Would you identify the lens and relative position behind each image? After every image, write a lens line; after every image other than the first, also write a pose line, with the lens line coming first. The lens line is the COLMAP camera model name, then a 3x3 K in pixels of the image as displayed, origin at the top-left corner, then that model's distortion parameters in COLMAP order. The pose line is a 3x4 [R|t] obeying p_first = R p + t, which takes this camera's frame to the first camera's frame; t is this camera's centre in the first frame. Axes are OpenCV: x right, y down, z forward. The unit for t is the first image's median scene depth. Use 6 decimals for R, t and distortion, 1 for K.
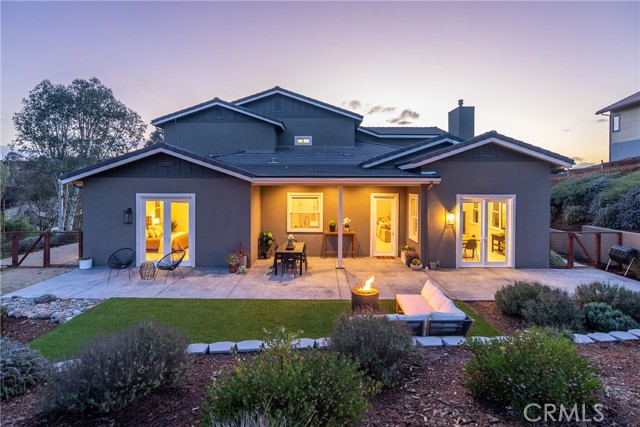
lens RADIAL K [[325.7, 0, 319.4], [0, 325.7, 189.5], [0, 0, 1]] dist [-0.002151, -0.000441]
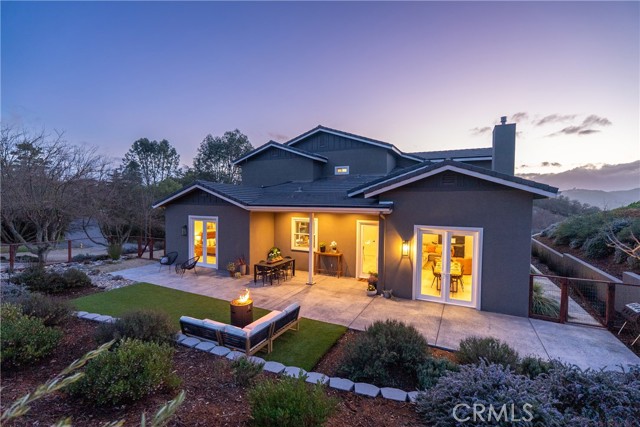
lens RADIAL K [[290.0, 0, 320.0], [0, 290.0, 213.5], [0, 0, 1]] dist [-0.001818, -0.000306]
pose [[0.891967, 0.022644, -0.451533, 0.496053], [-0.012845, 0.999611, 0.024755, -0.033045], [0.451918, -0.016281, 0.891911, 0.082355]]
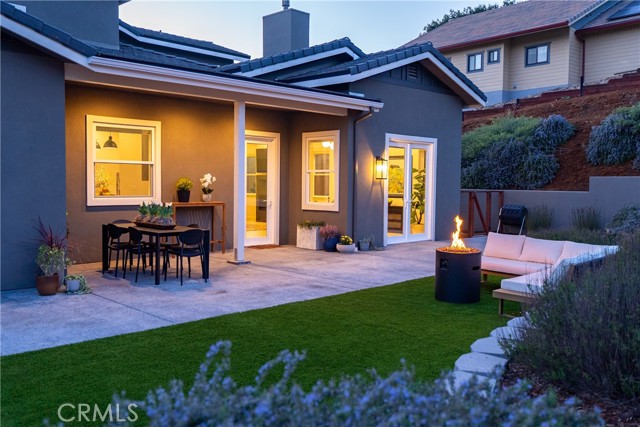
lens RADIAL K [[584.5, 0, 320.0], [0, 584.5, 213.5], [0, 0, 1]] dist [-0.000139, 0.000641]
pose [[0.707084, -0.034090, 0.706307, -0.442898], [-0.001826, 0.998746, 0.050033, 0.103437], [-0.707127, -0.036667, 0.706135, 0.231279]]
